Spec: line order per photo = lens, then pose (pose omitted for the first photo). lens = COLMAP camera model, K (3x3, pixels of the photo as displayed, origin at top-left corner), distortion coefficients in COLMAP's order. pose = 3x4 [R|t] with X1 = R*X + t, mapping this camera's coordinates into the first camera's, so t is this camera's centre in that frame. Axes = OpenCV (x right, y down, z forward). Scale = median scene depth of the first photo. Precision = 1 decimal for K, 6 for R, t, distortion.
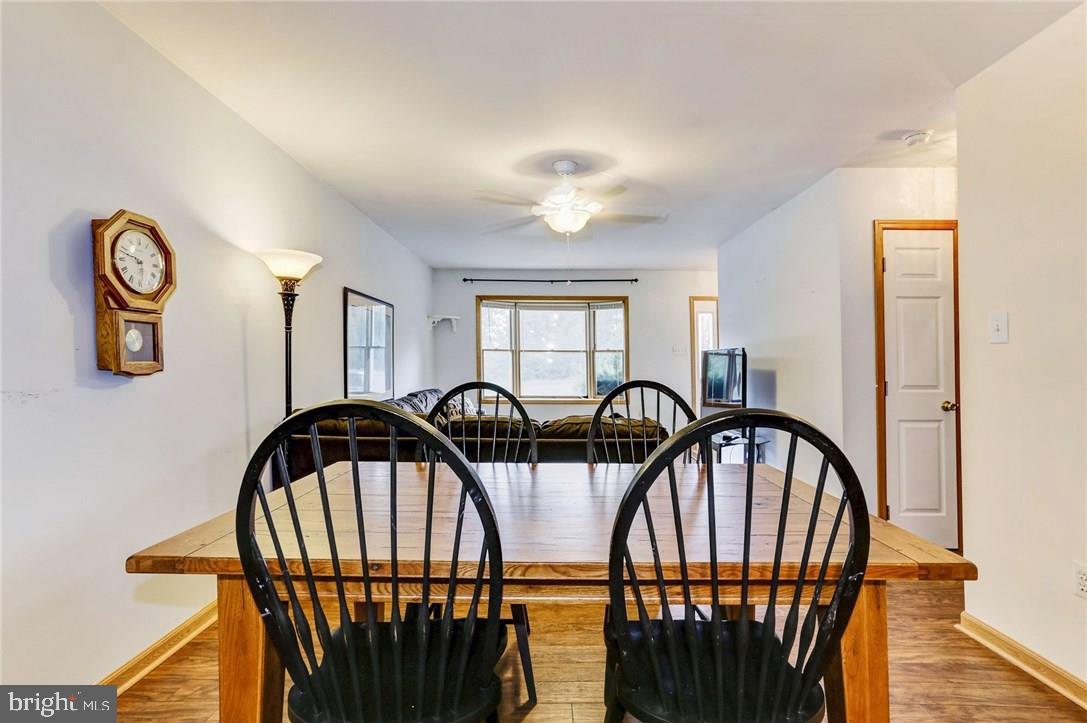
lens RADIAL K [[532.4, 0, 539.1], [0, 532.4, 360.9], [0, 0, 1]] dist [-0.004580, 0.000695]
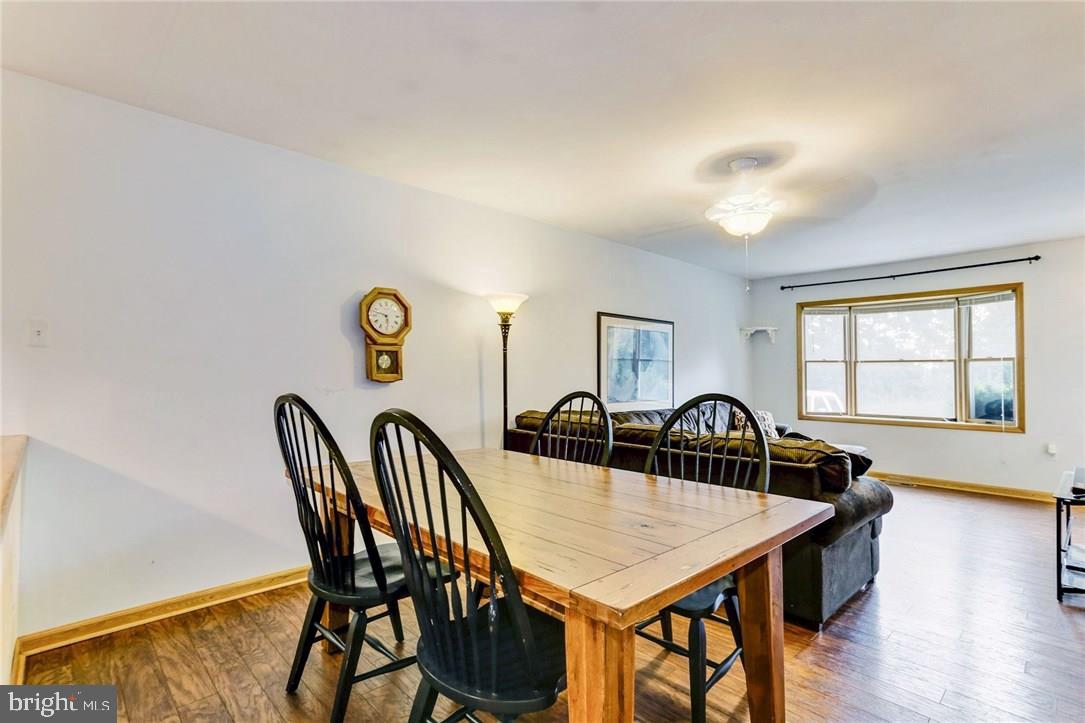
lens RADIAL K [[520.3, 0, 542.5], [0, 520.3, 361.5], [0, 0, 1]] dist [-0.002196, 0.016643]
pose [[0.705288, -0.021875, -0.708583, 0.254188], [0.003299, 0.999614, -0.027576, 0.002676], [0.708913, 0.017111, 0.705089, 0.058312]]
